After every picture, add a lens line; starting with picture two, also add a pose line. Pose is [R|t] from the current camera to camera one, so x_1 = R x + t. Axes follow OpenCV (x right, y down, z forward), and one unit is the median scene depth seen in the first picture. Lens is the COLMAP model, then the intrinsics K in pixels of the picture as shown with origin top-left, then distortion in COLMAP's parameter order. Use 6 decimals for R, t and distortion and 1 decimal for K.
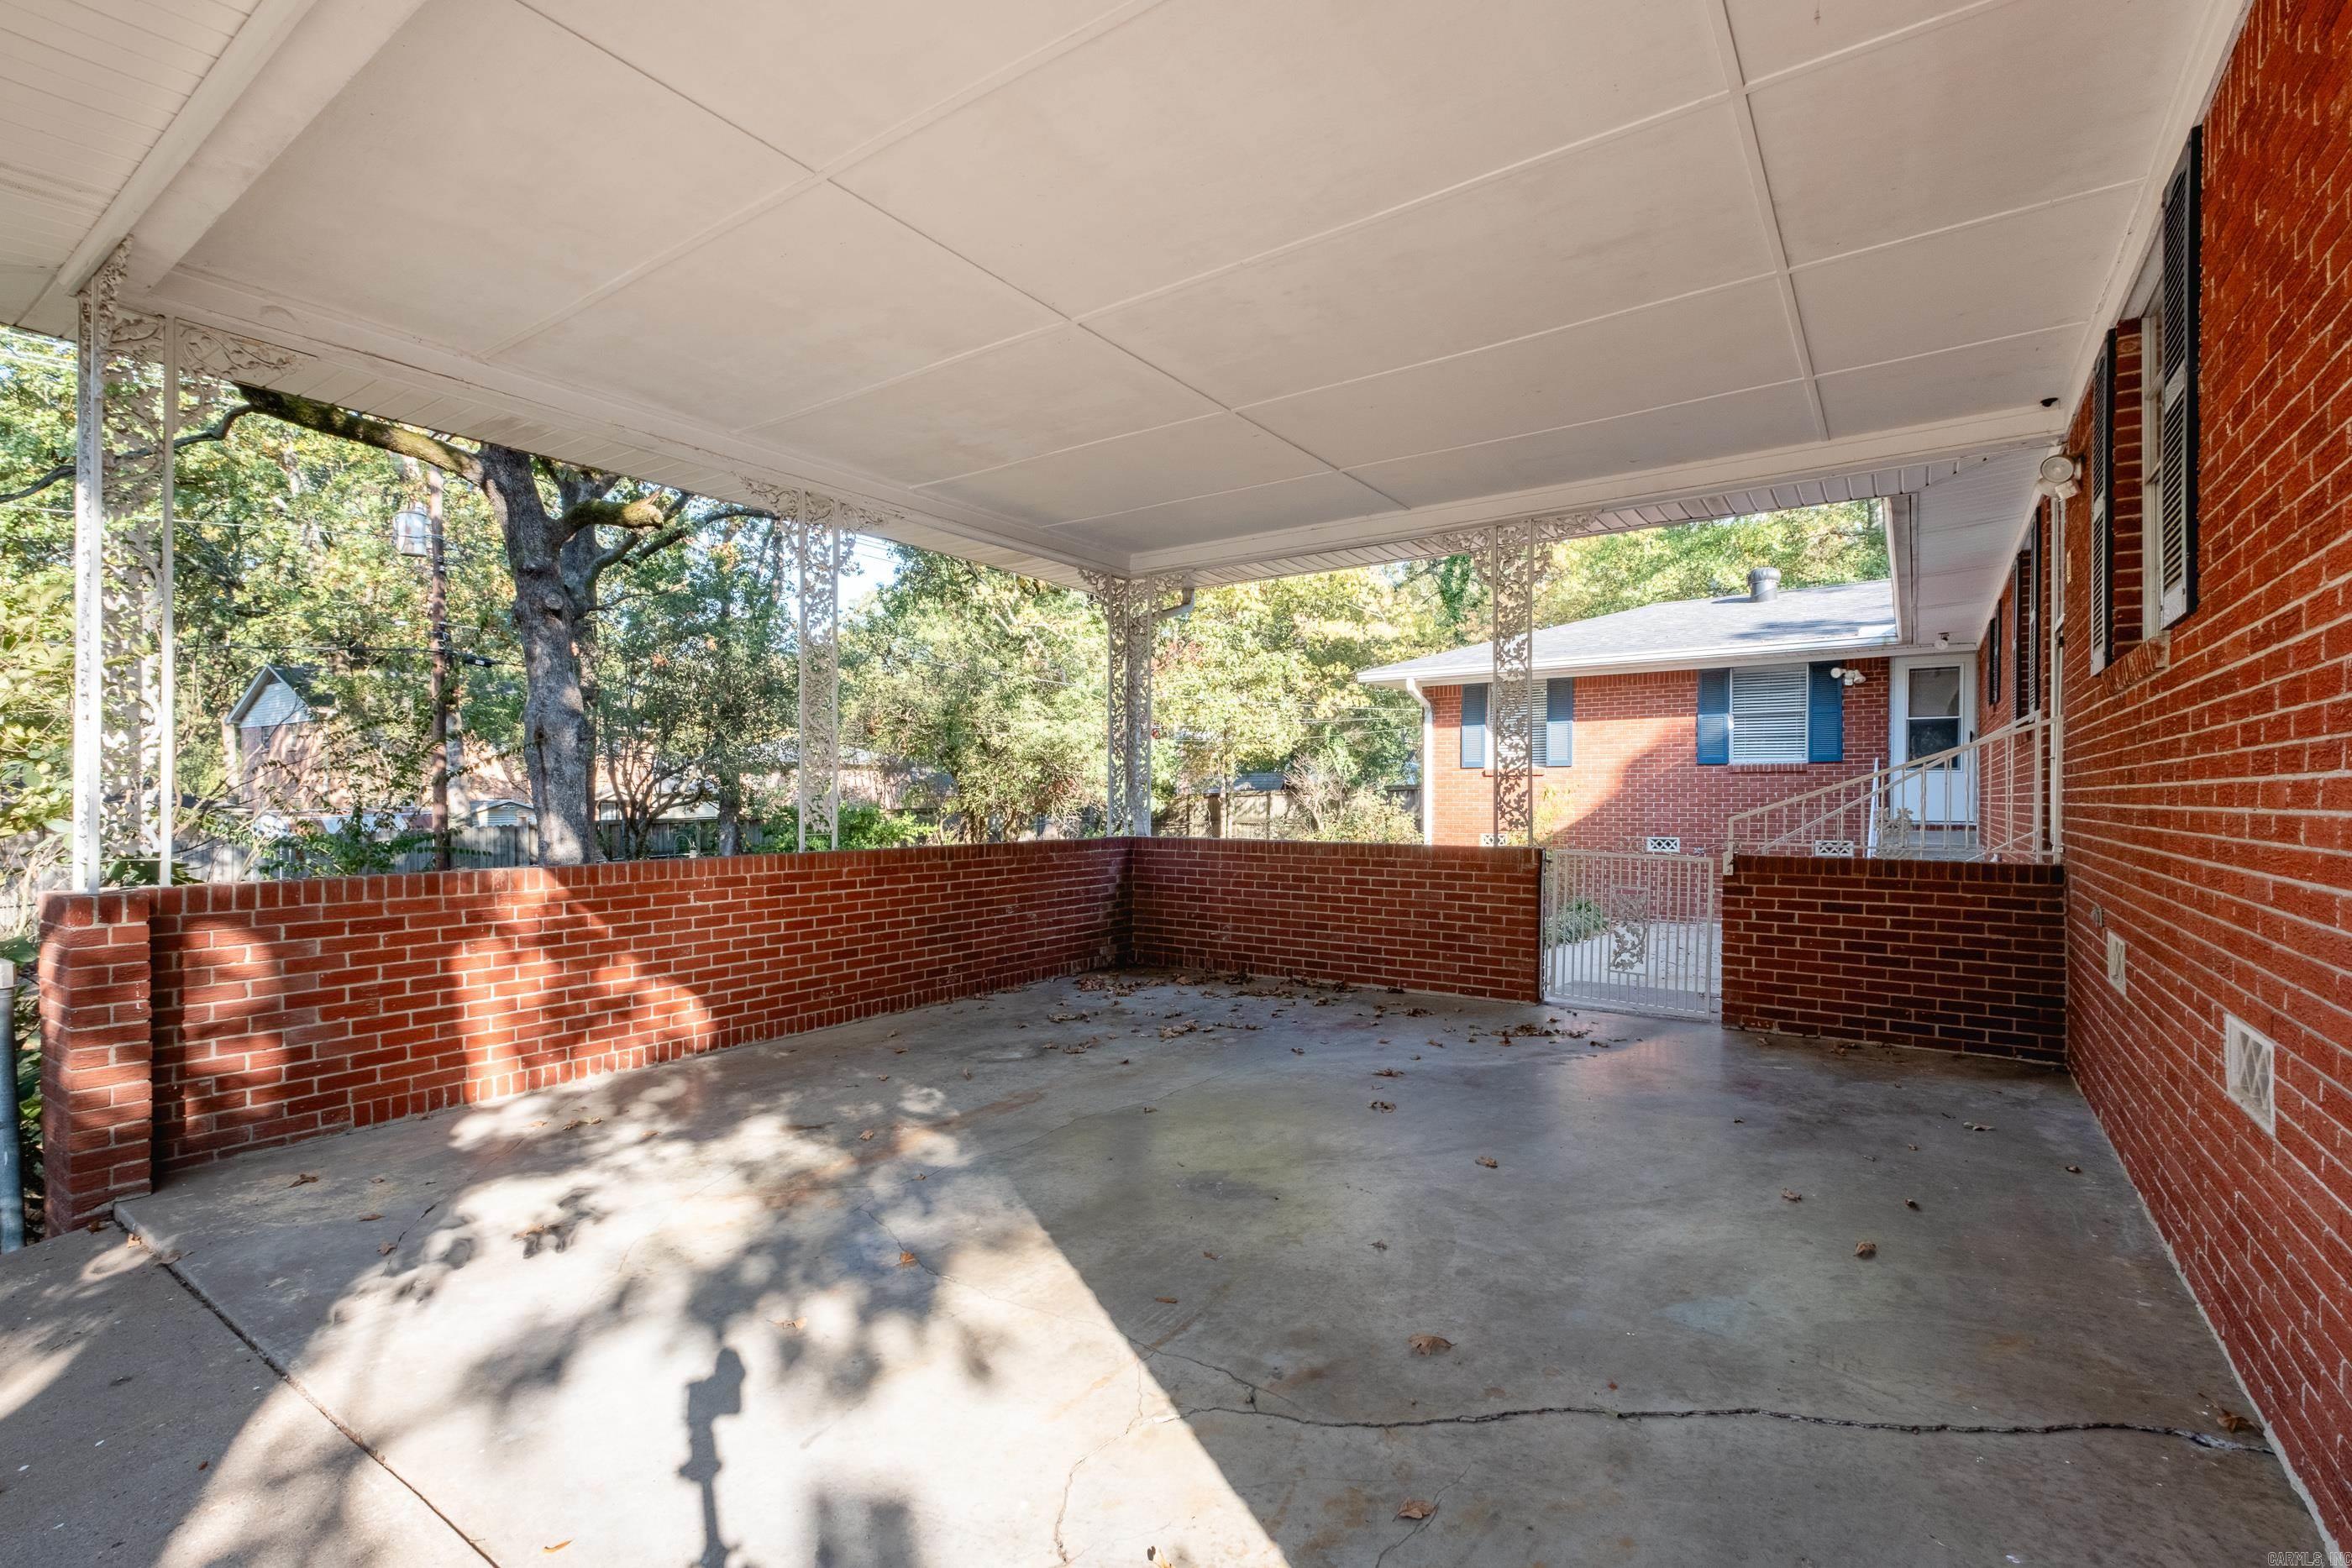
lens RADIAL K [[1049.6, 0, 1170.8], [0, 1049.6, 793.2], [0, 0, 1]] dist [-0.022852, -0.001370]
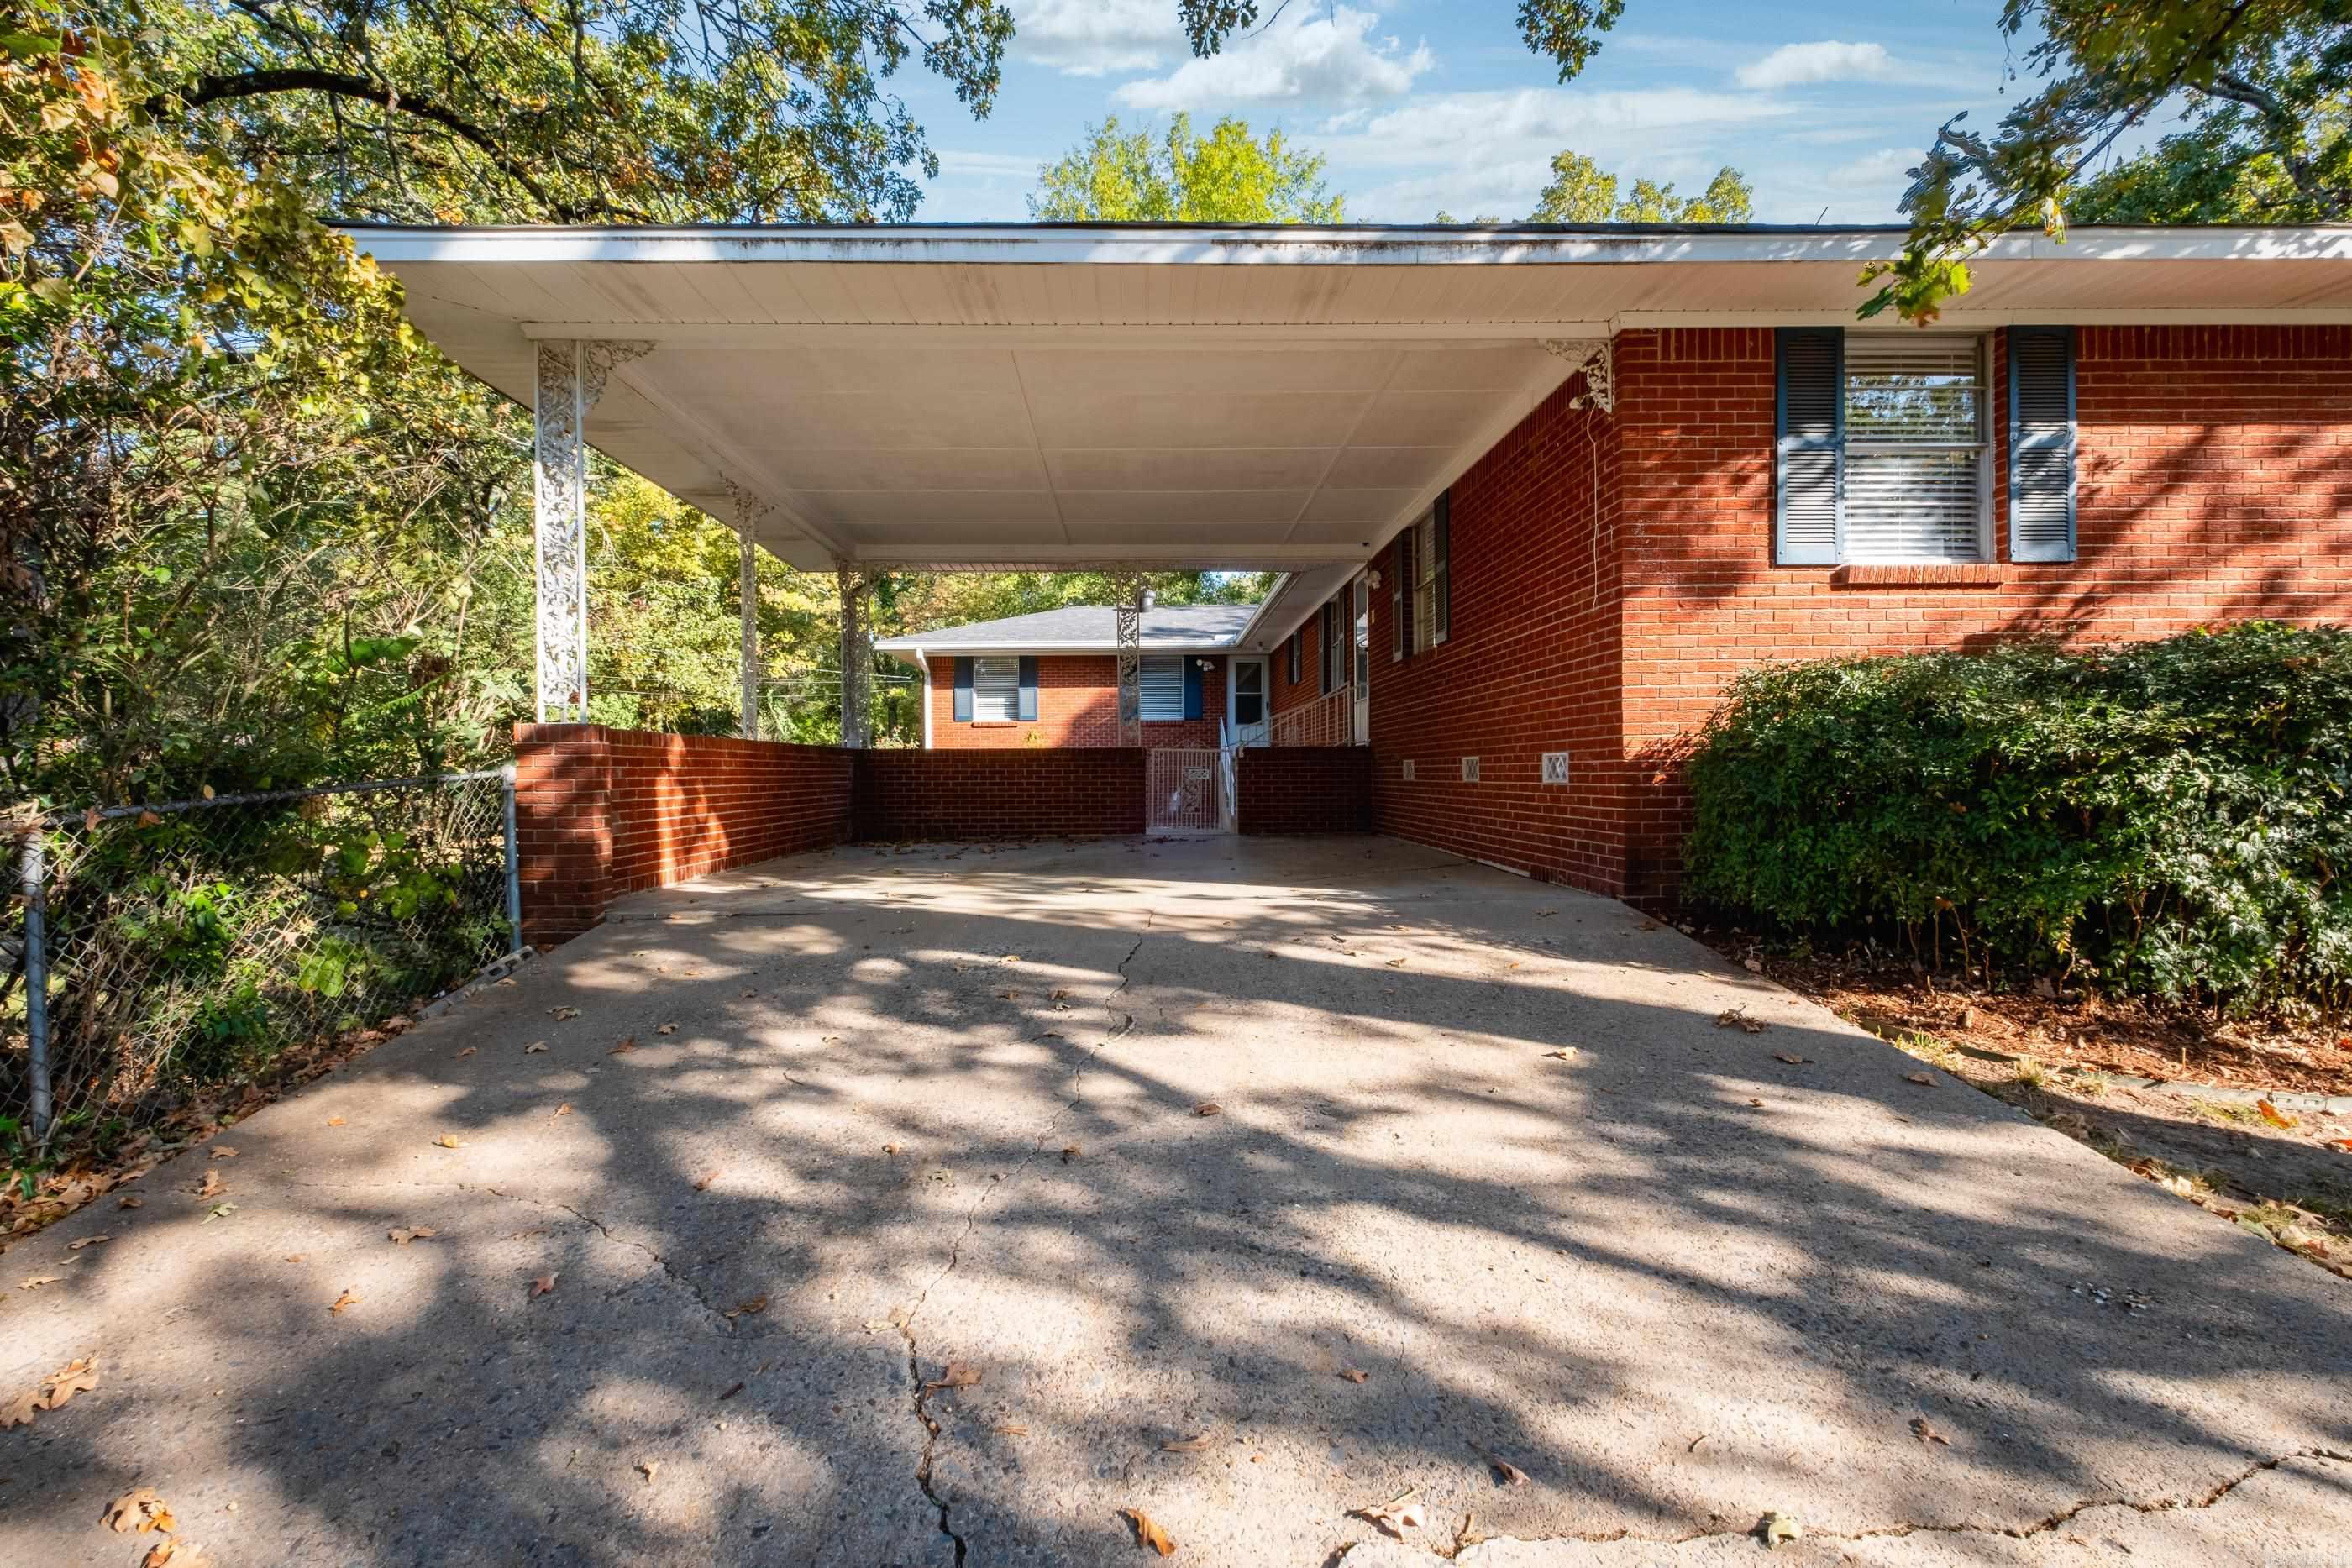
lens RADIAL K [[1049.6, 0, 1180.4], [0, 1049.6, 779.8], [0, 0, 1]] dist [-0.022852, -0.001370]
pose [[0.788879, -0.007669, 0.614501, -0.315945], [0.004452, 0.999967, 0.006763, 0.044257], [-0.614533, -0.002599, 0.788887, -0.207361]]
